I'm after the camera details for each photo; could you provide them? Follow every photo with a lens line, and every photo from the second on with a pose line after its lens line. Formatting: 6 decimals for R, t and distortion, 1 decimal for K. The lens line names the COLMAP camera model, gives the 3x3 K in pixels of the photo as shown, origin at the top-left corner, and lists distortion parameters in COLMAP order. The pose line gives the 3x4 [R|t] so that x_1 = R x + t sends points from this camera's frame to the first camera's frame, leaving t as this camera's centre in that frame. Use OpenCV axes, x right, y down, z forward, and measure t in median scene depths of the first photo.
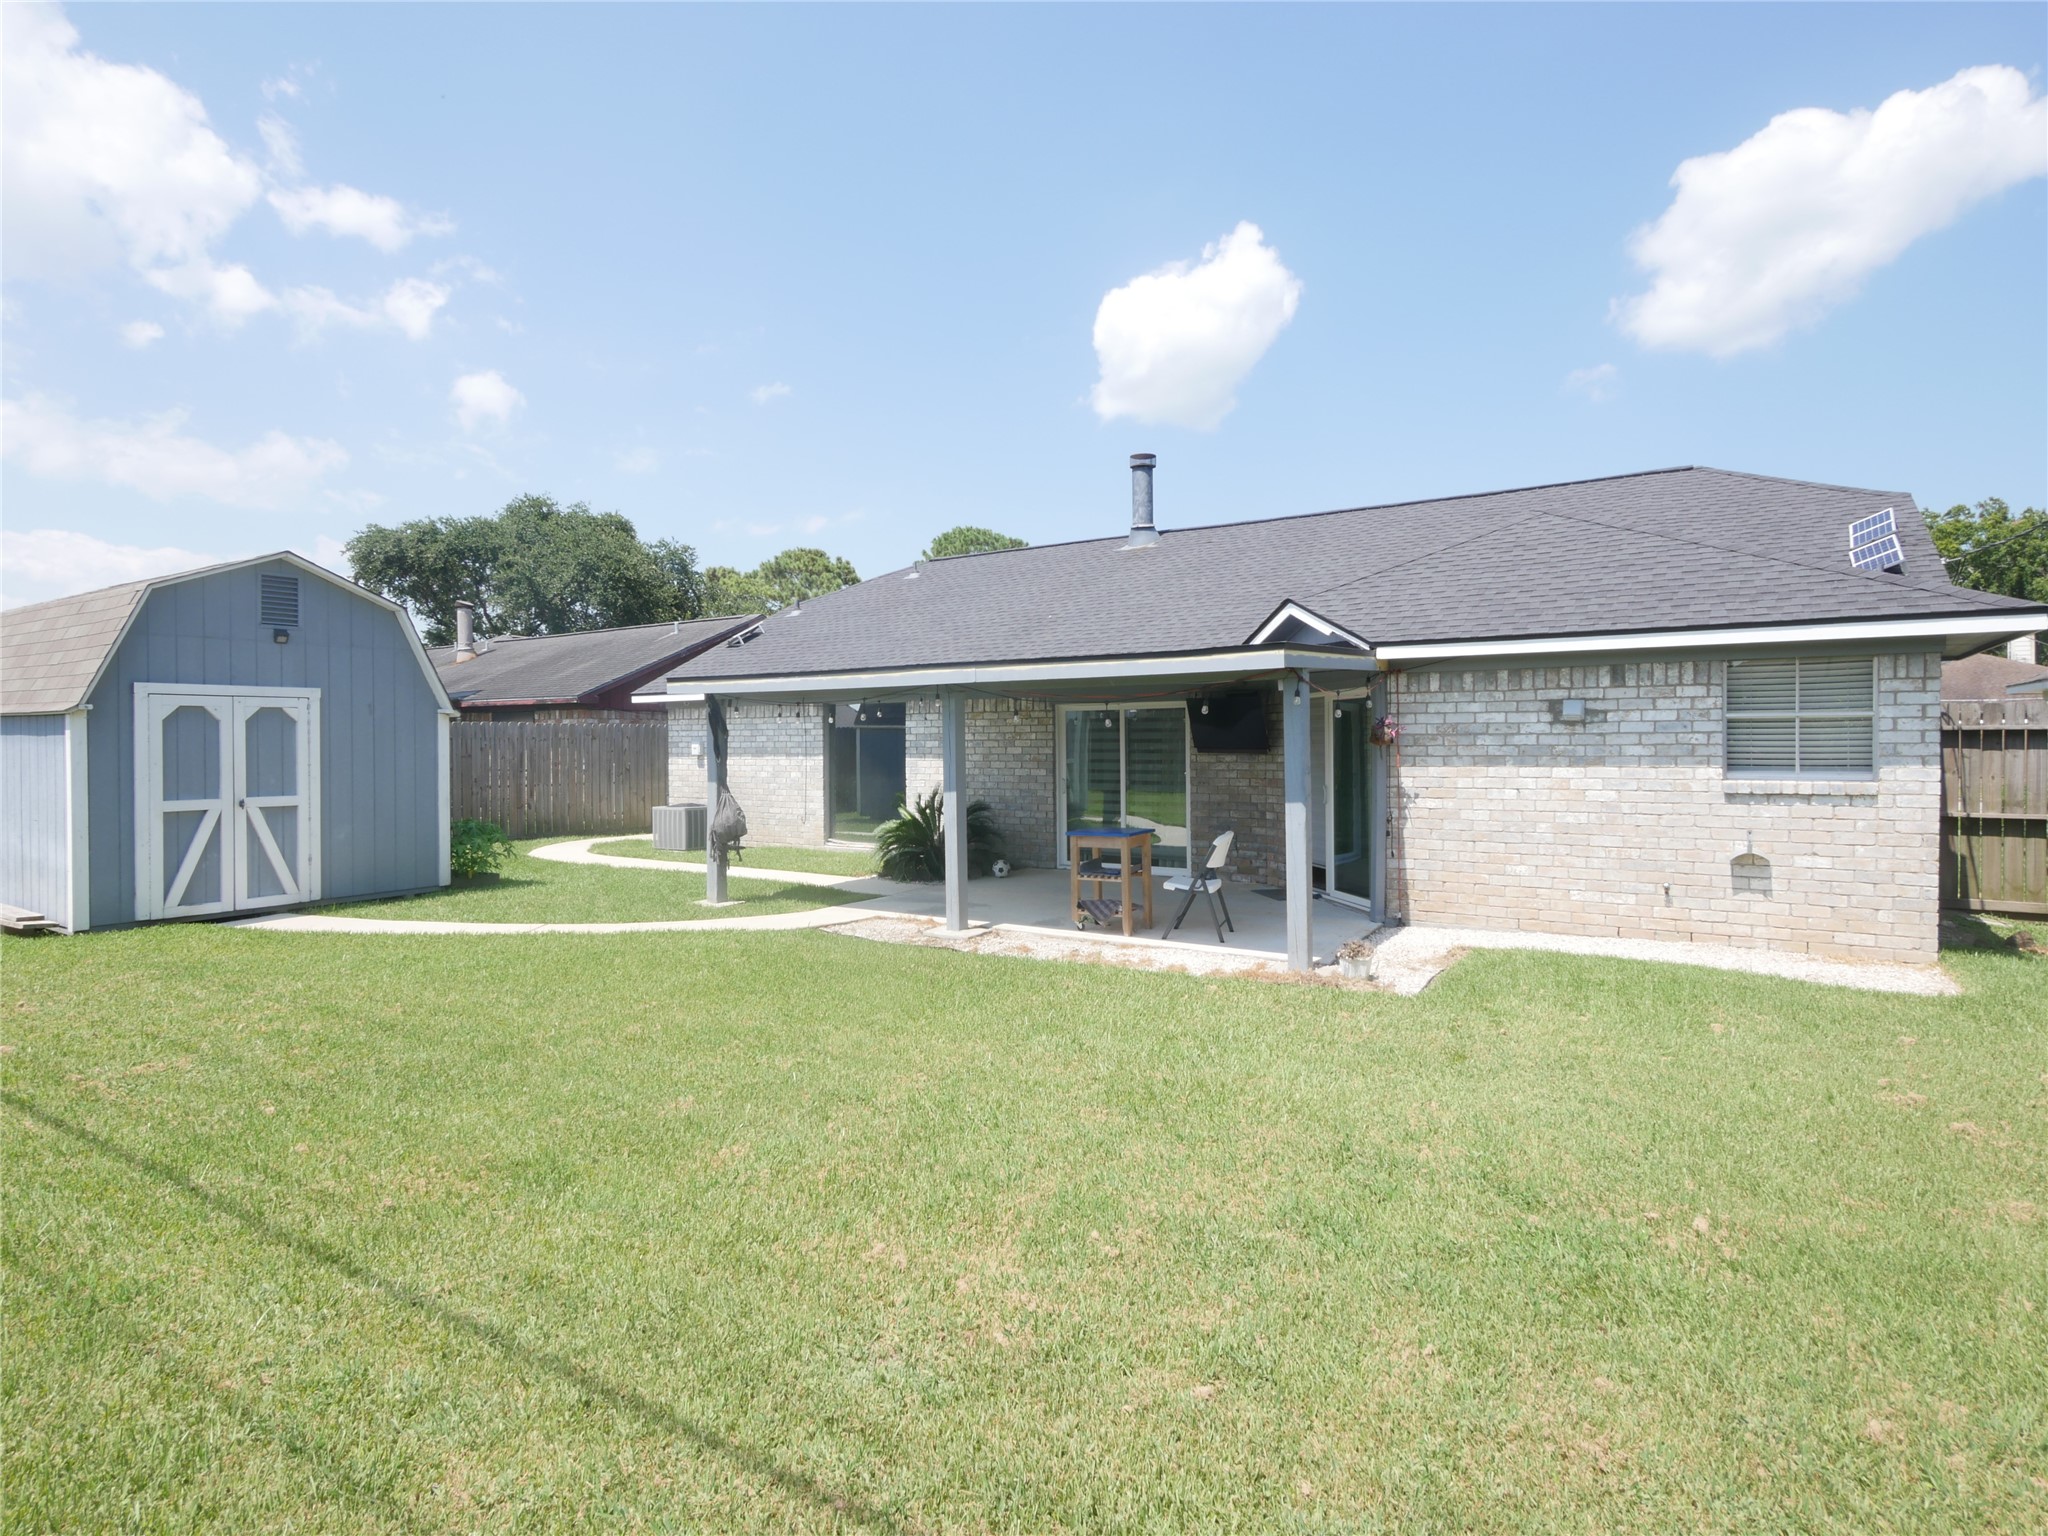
lens RADIAL K [[1108.5, 0, 1024.7], [0, 1108.5, 762.2], [0, 0, 1]] dist [0.000337, 0.000432]
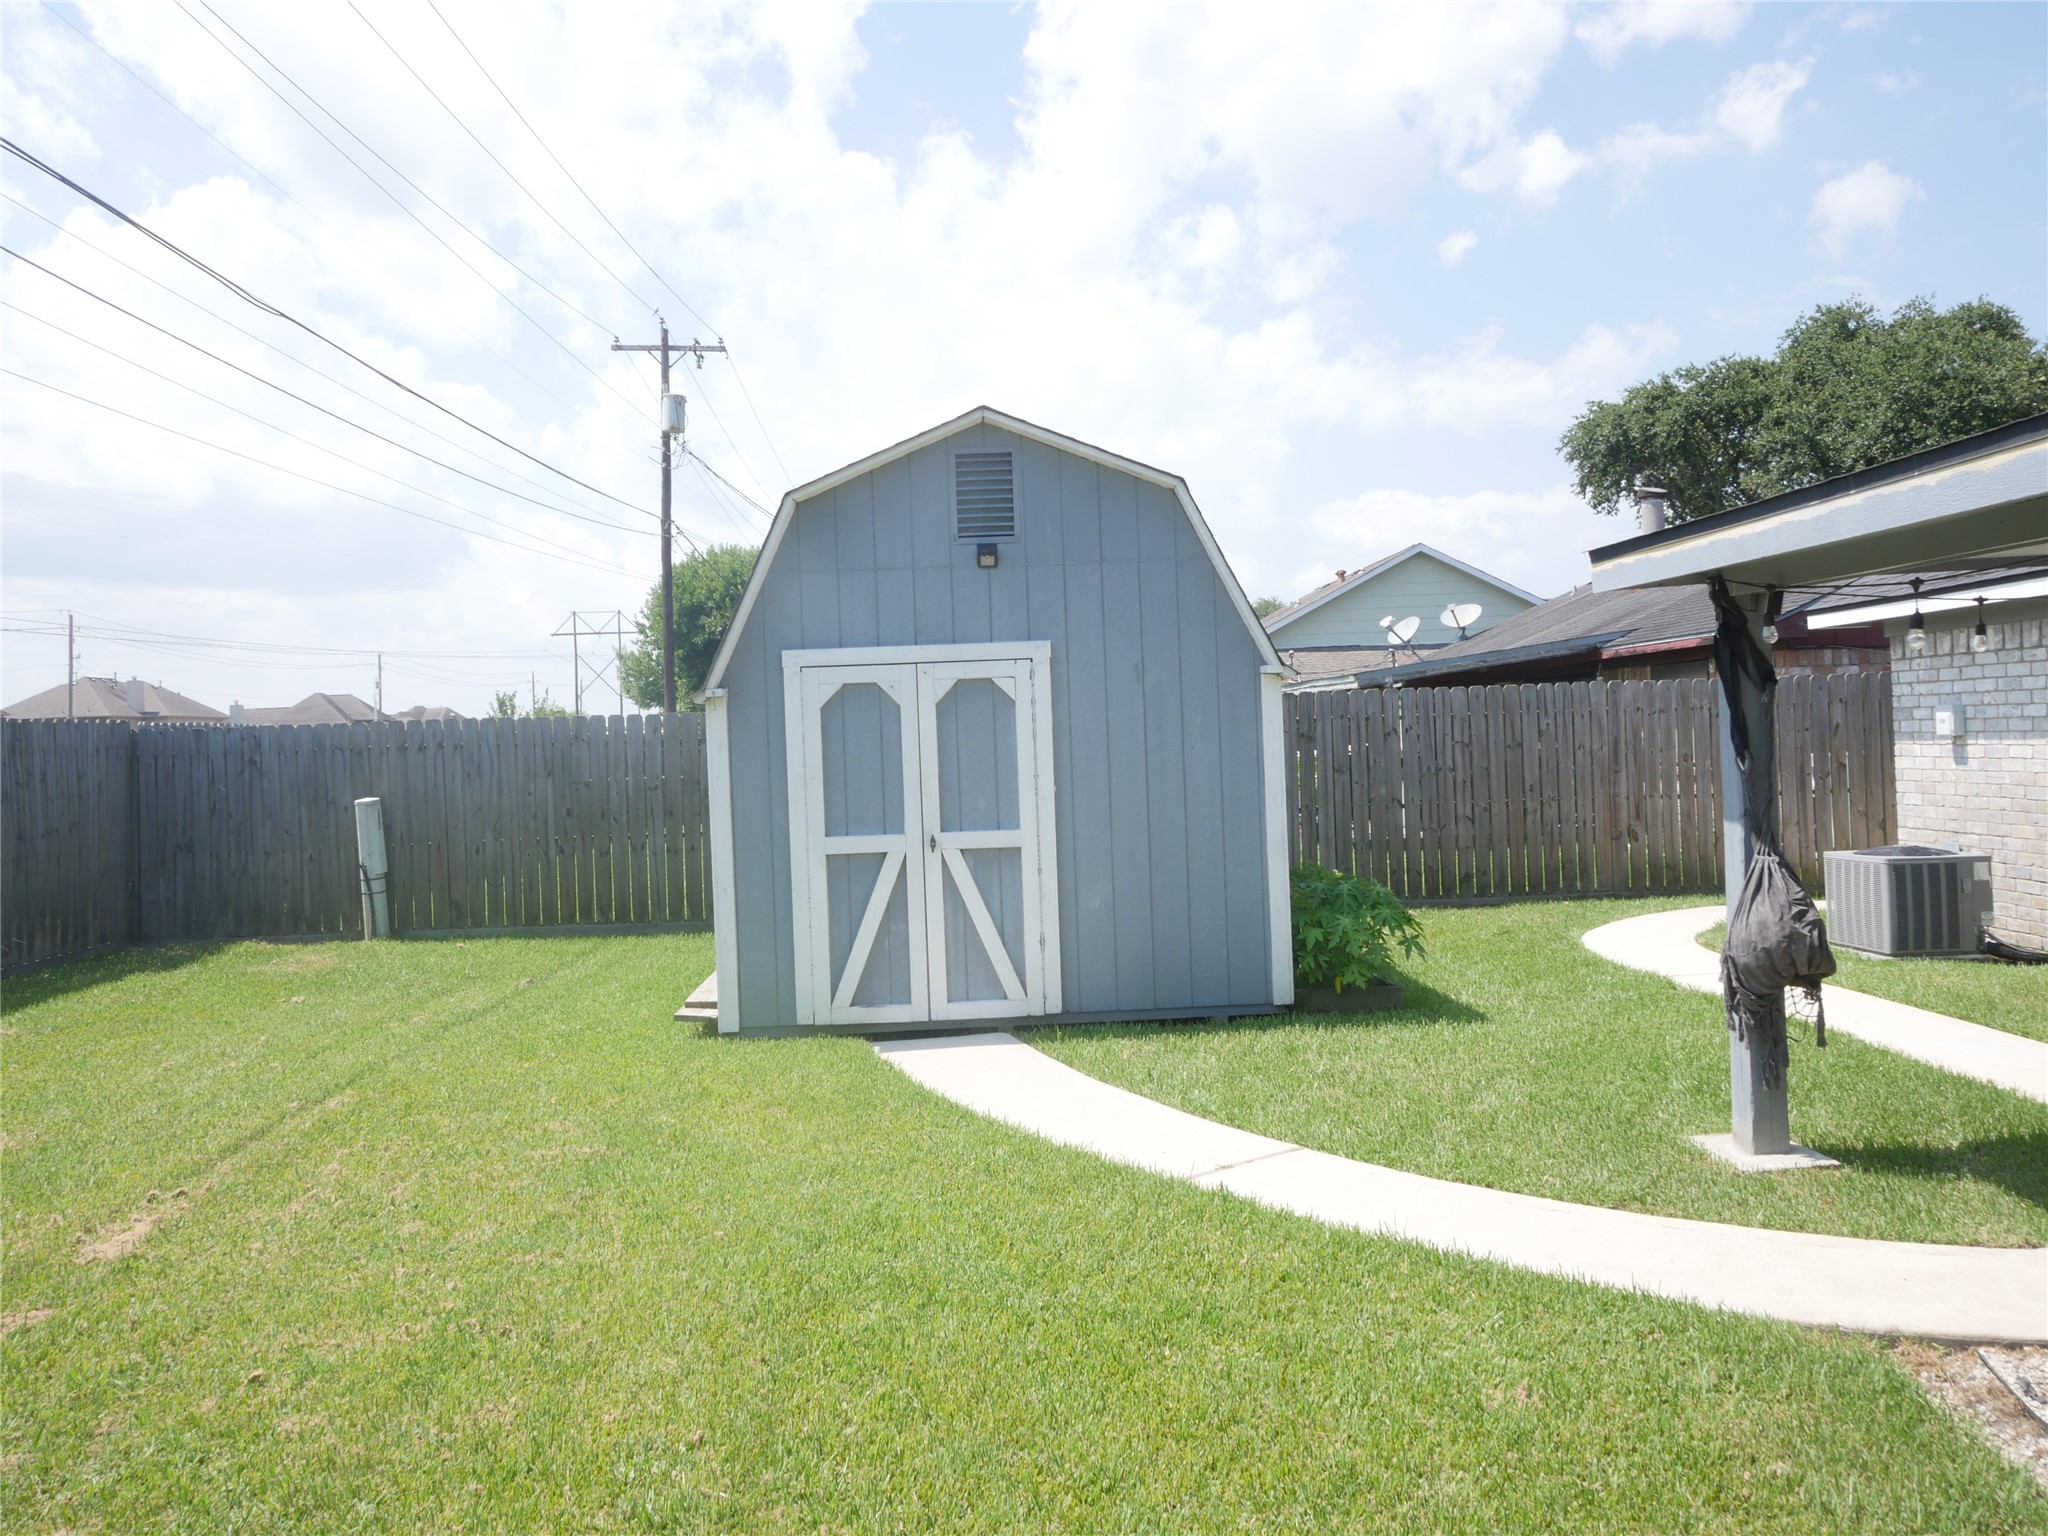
lens RADIAL K [[1547.0, 0, 1023.9], [0, 1547.0, 774.0], [0, 0, 1]] dist [0.006101, -0.002758]
pose [[0.573248, 0.002237, -0.819379, 0.000977], [0.017219, 0.999743, 0.014776, -0.006518], [0.819201, -0.022579, 0.573062, 0.328867]]
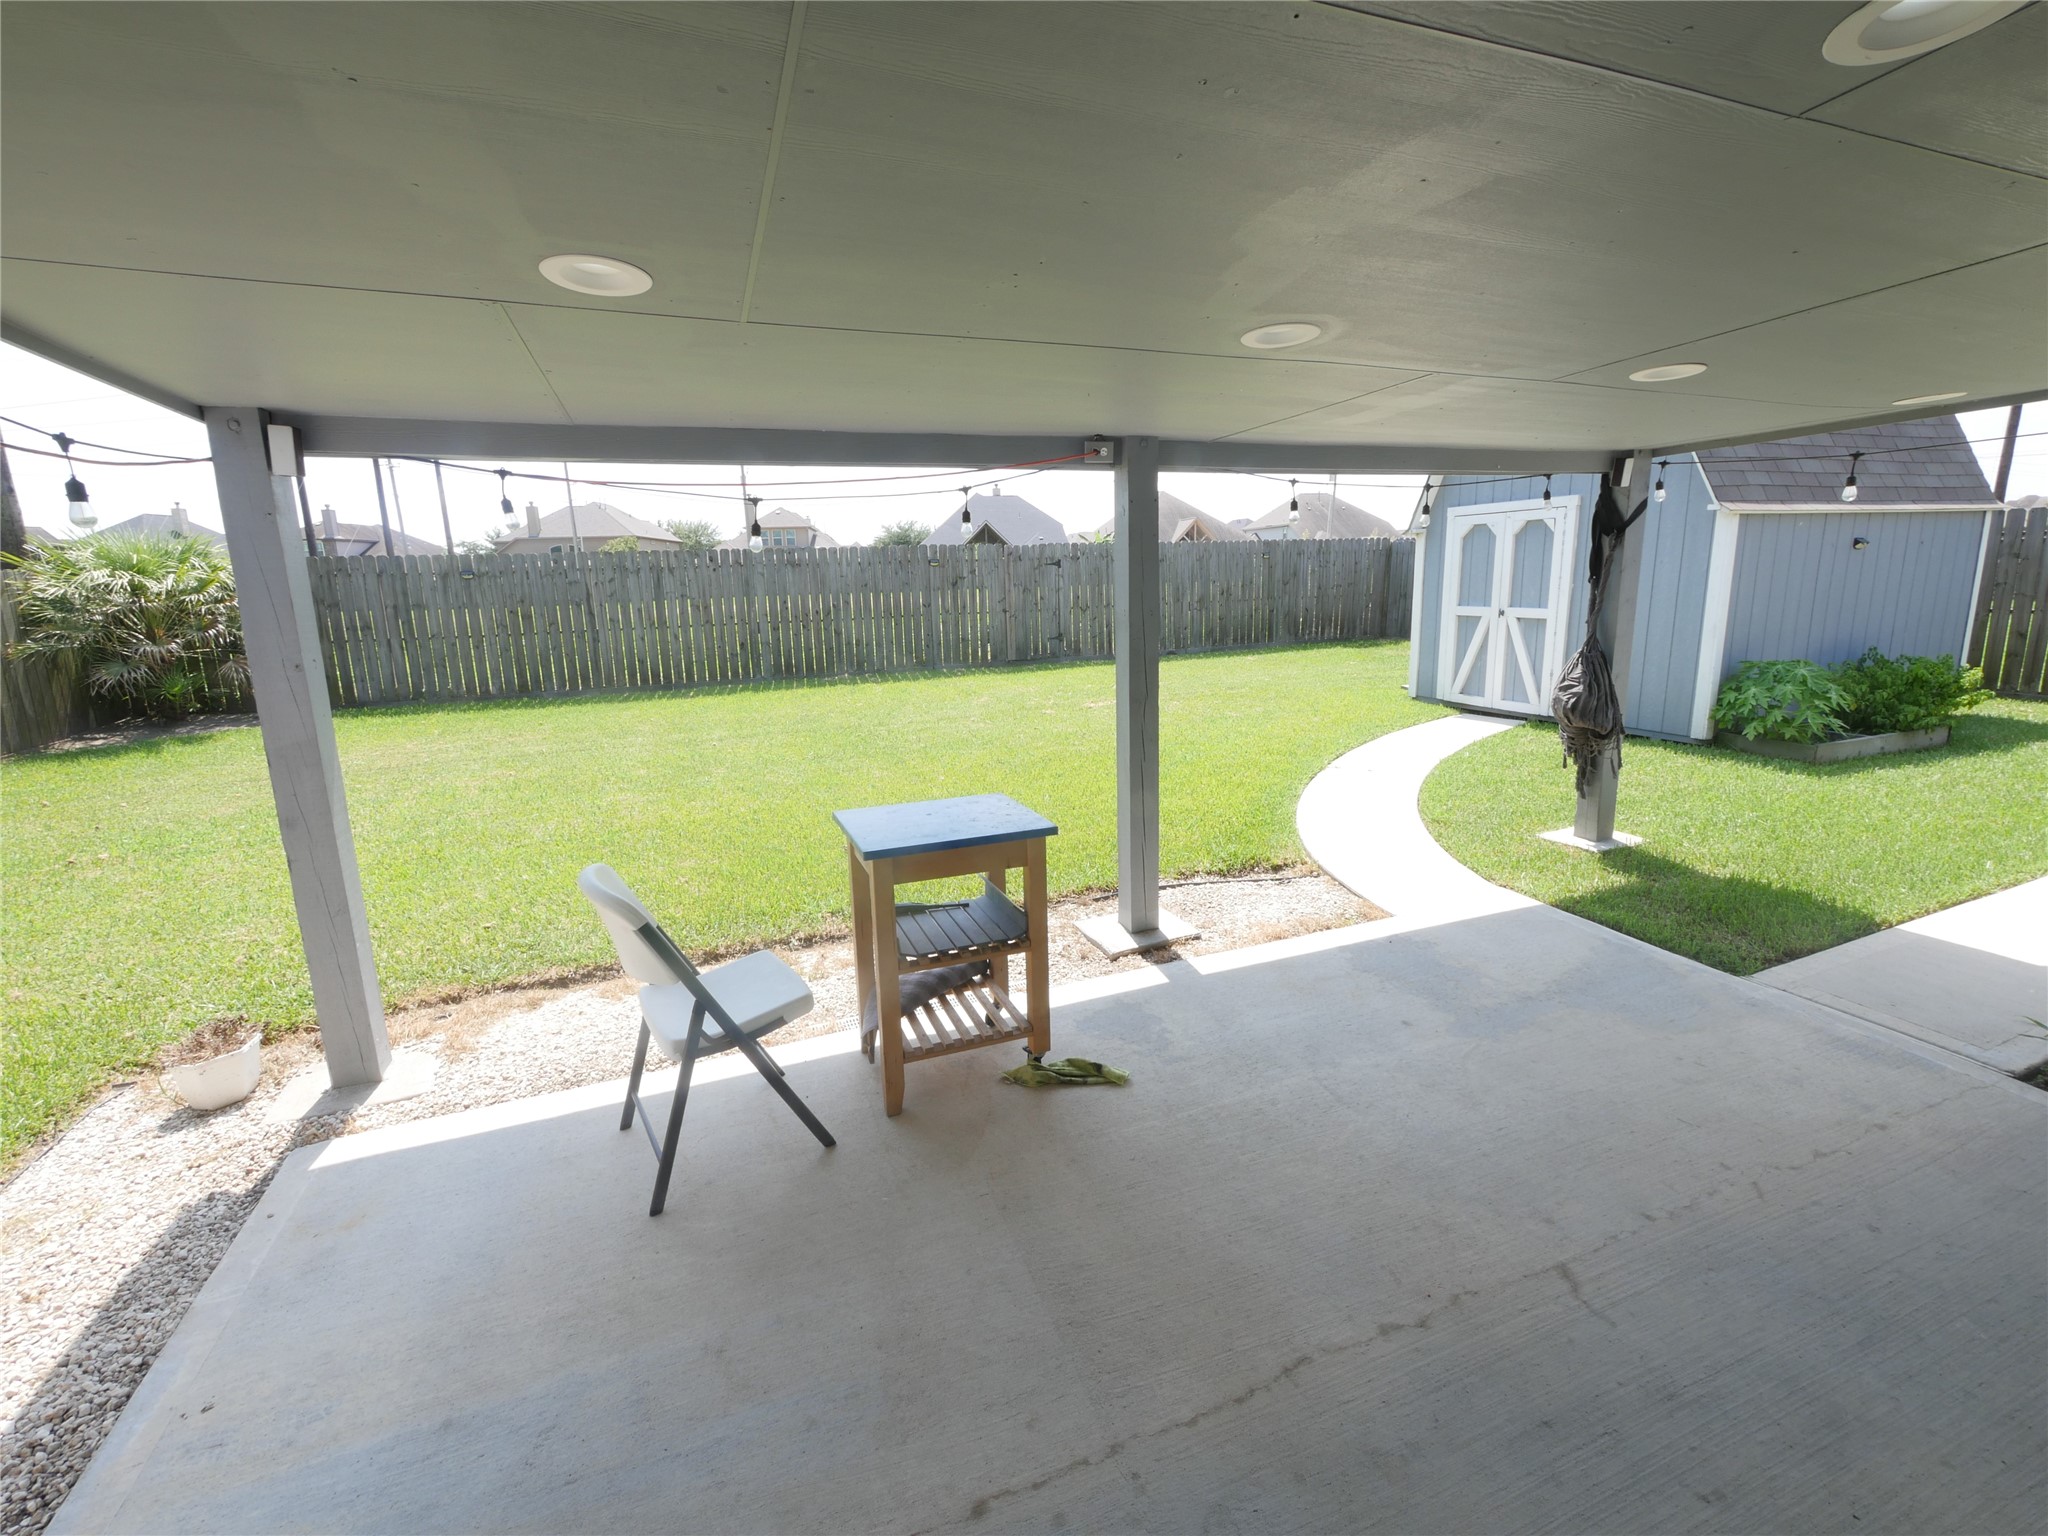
lens RADIAL K [[861.3, 0, 1026.5], [0, 861.3, 756.5], [0, 0, 1]] dist [-0.006592, 0.000634]
pose [[-0.563512, 0.194473, -0.802891, 0.155272], [0.015822, 0.974259, 0.224877, -0.013324], [0.825956, 0.114017, -0.552084, 0.637871]]
